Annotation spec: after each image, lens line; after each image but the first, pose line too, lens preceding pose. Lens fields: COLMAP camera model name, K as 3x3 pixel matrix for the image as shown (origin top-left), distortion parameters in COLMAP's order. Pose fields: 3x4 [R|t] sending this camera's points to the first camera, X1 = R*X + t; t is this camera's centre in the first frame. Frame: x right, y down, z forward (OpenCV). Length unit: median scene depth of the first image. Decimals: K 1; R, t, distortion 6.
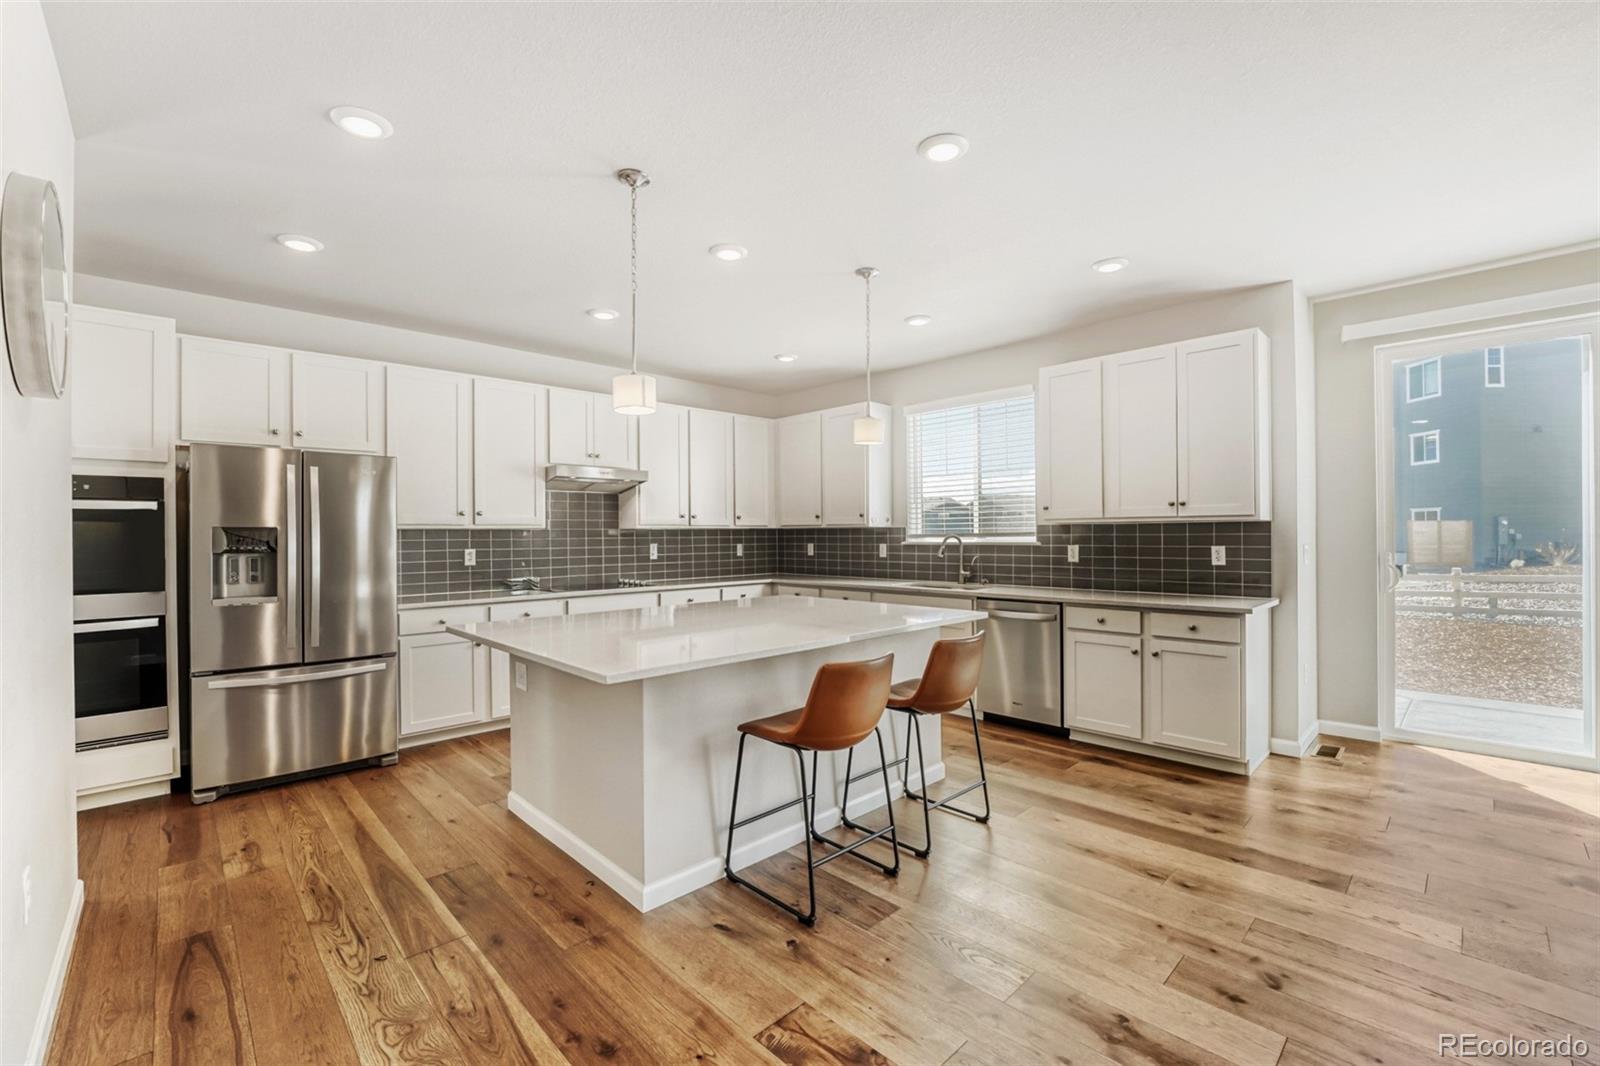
lens RADIAL K [[669.8, 0, 809.2], [0, 669.8, 530.8], [0, 0, 1]] dist [-0.020484, 0.000272]
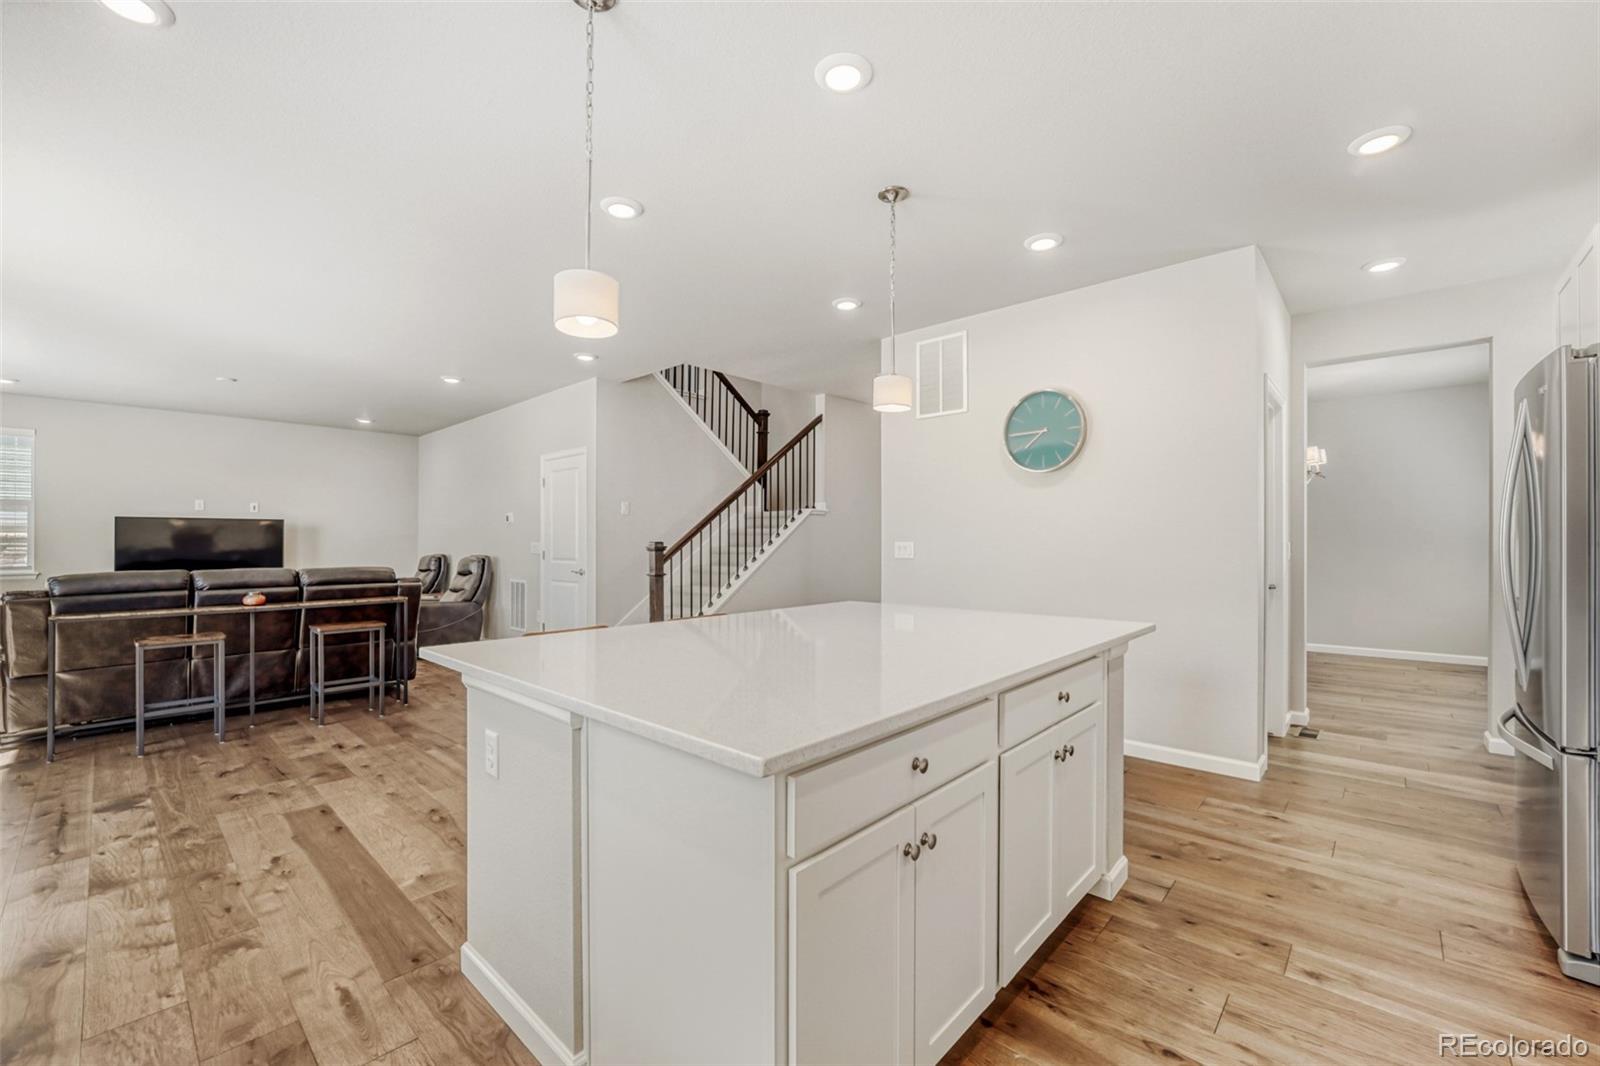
lens RADIAL K [[654.6, 0, 809.2], [0, 654.6, 530.2], [0, 0, 1]] dist [-0.026474, 0.005136]
pose [[-0.997717, 0.009422, -0.066871, -0.032031], [0.010940, 0.999690, -0.022372, 0.023948], [0.066640, -0.023052, -0.997511, 1.189439]]
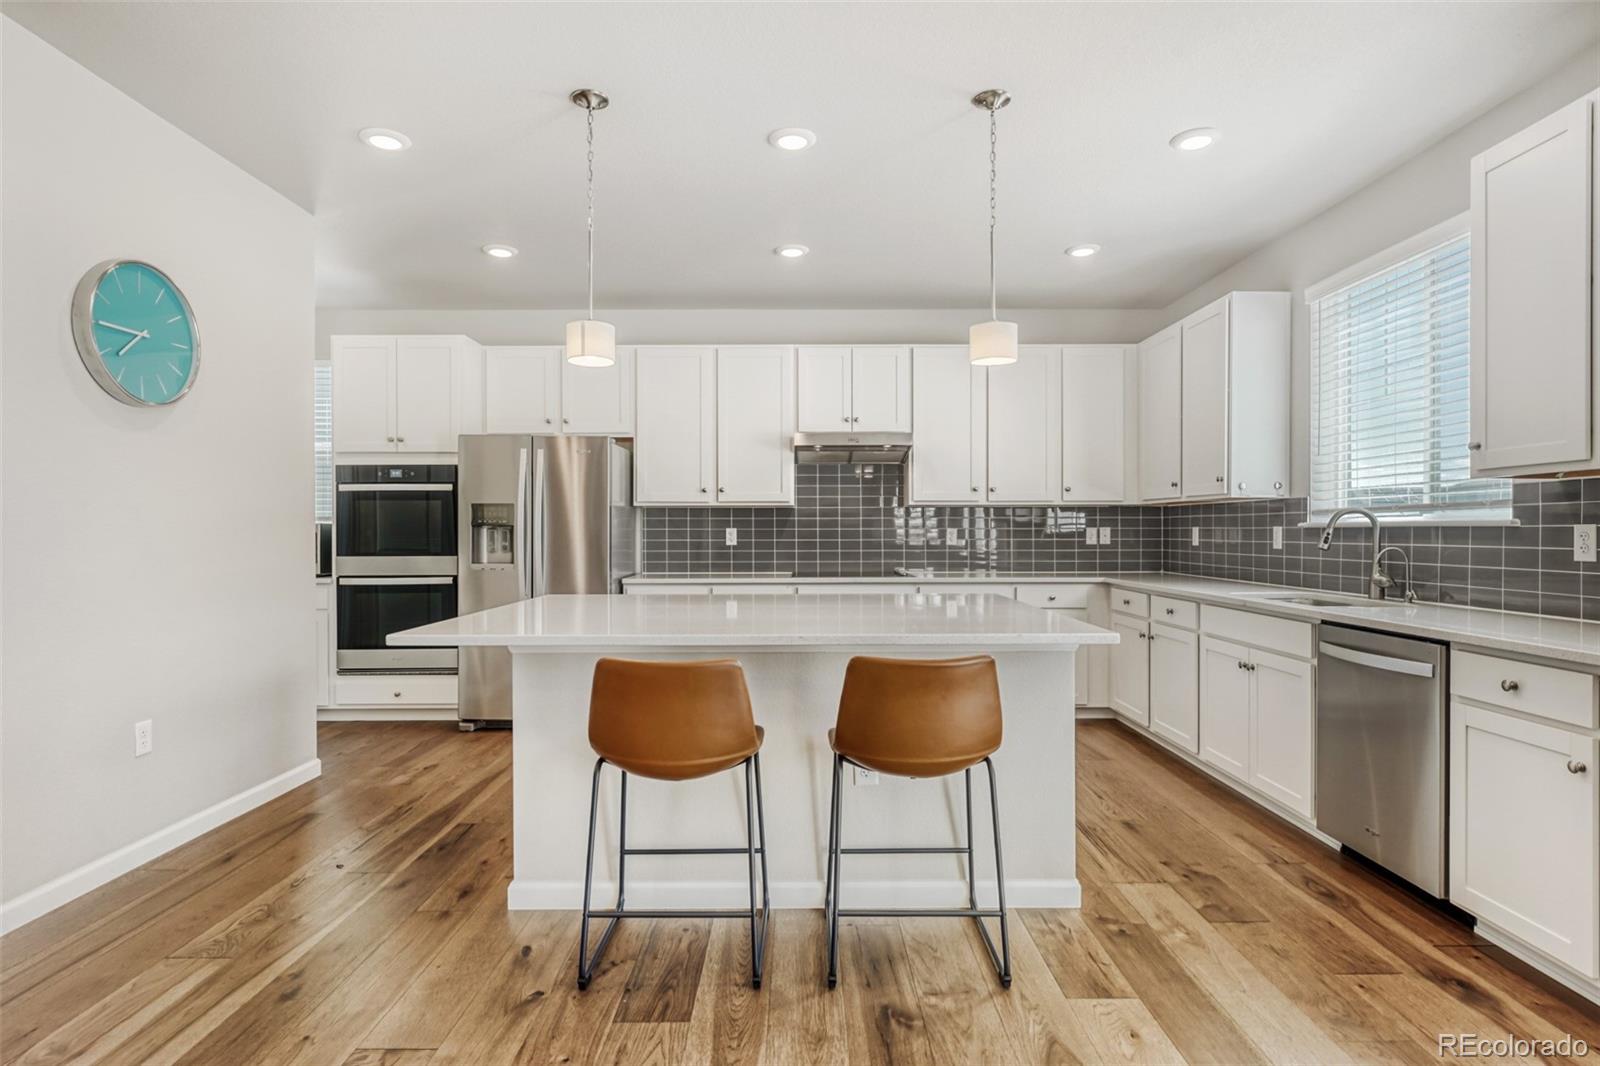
lens RADIAL K [[832.7, 0, 807.2], [0, 832.7, 529.3], [0, 0, 1]] dist [-0.000174, -0.000310]
pose [[0.720242, 0.005154, -0.693704, 0.418603], [0.000529, 0.999968, 0.007979, 0.020375], [0.693723, -0.006114, 0.720216, 0.228955]]
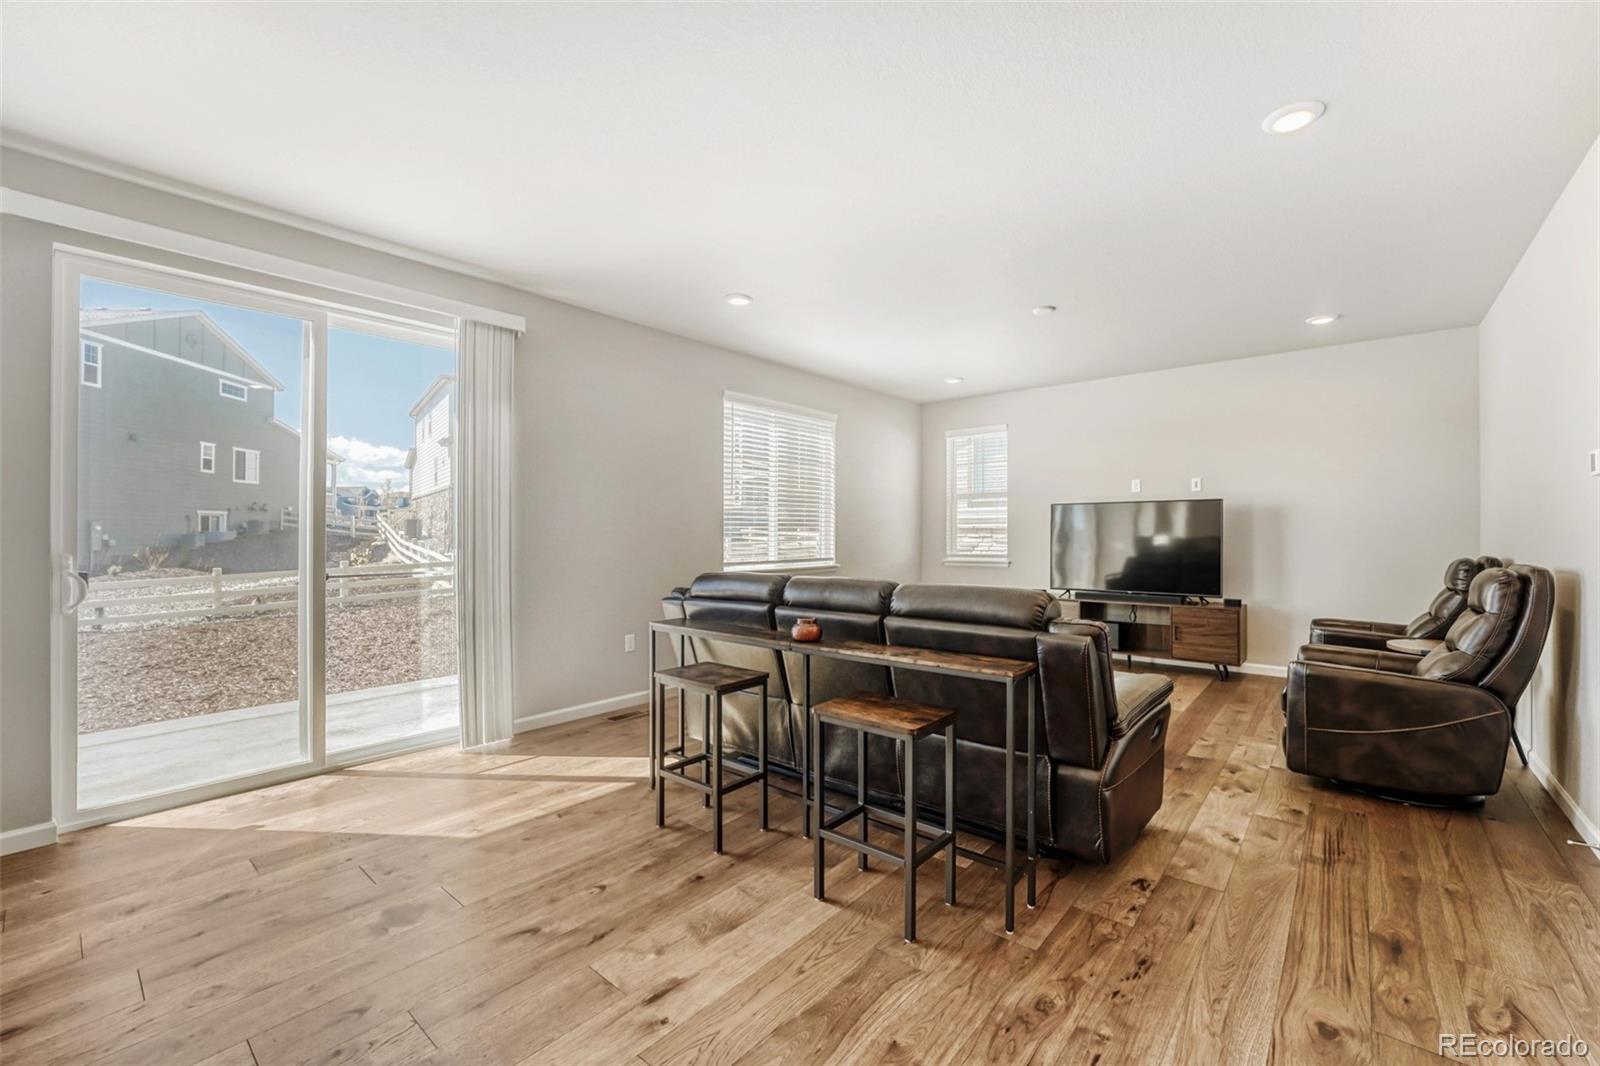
lens RADIAL K [[652.0, 0, 806.4], [0, 652.0, 531.7], [0, 0, 1]] dist [-0.020137, 0.000047]
pose [[-0.097691, 0.009771, 0.995169, 0.136577], [0.000283, 0.999952, -0.009791, 0.013544], [-0.995217, -0.000675, -0.097689, 0.268897]]
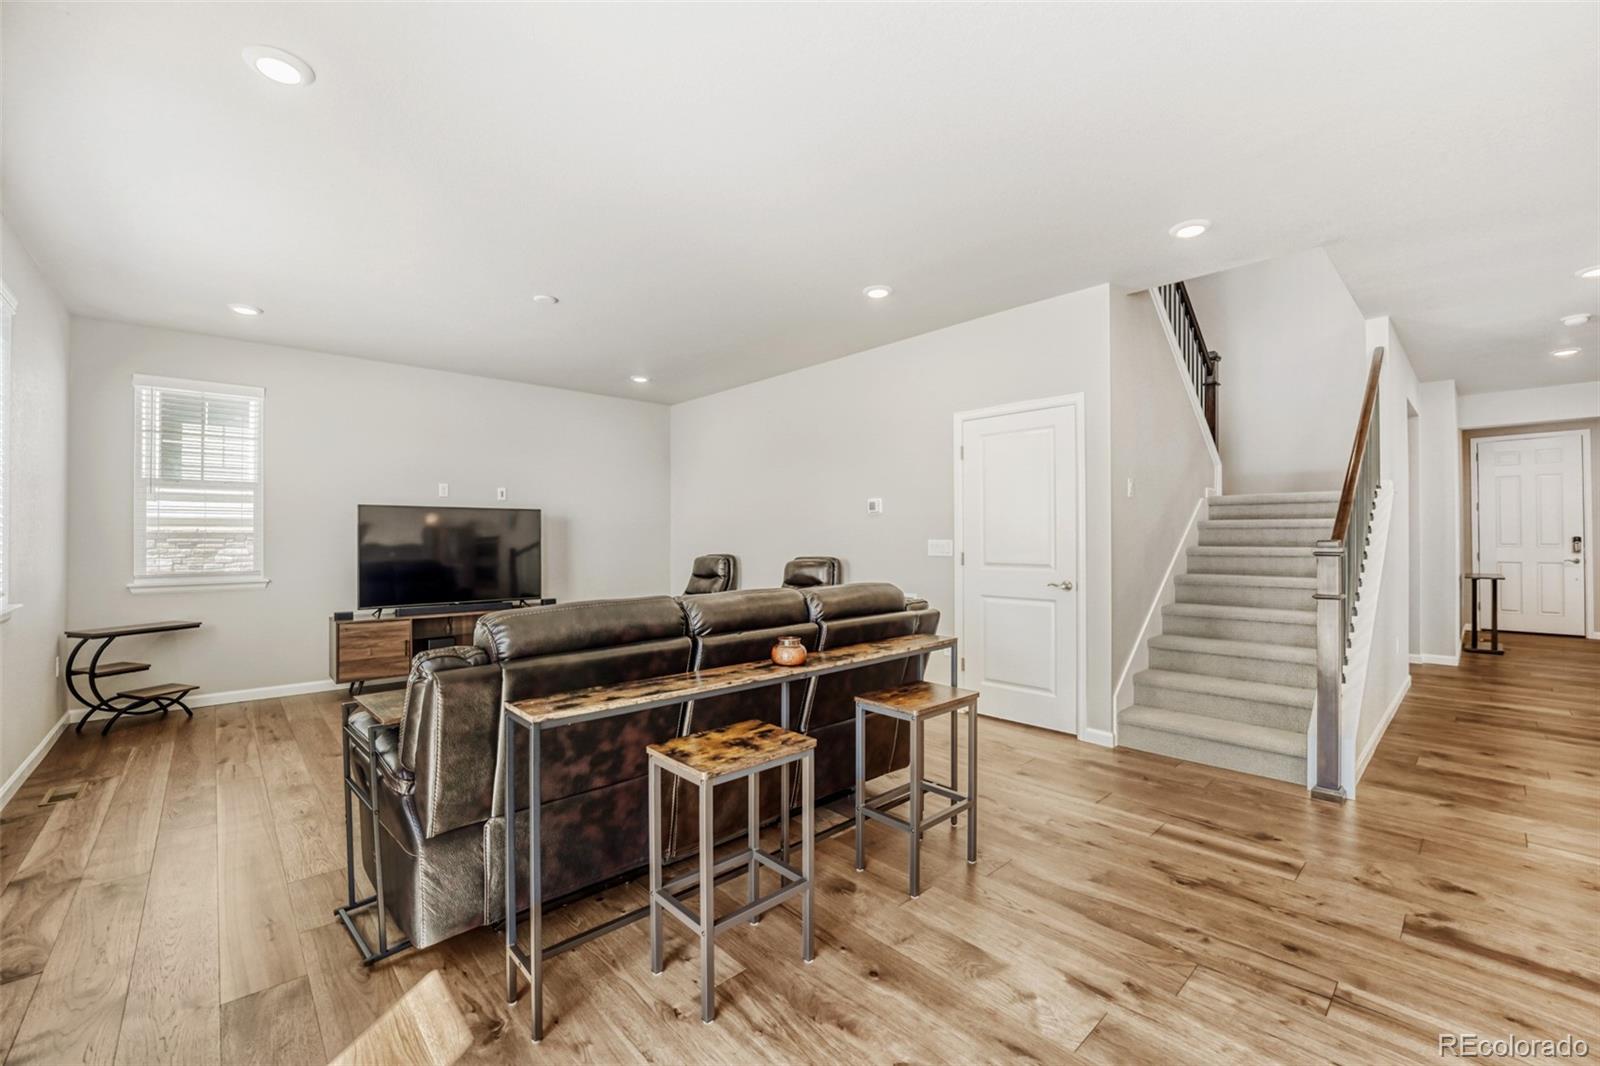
lens RADIAL K [[654.6, 0, 809.2], [0, 654.6, 530.2], [0, 0, 1]] dist [-0.026474, 0.005136]
pose [[-0.999785, 0.009393, 0.018465, 0.675952], [0.009113, 0.999843, -0.015196, 0.009933], [-0.018605, -0.015024, -0.999714, 0.703464]]
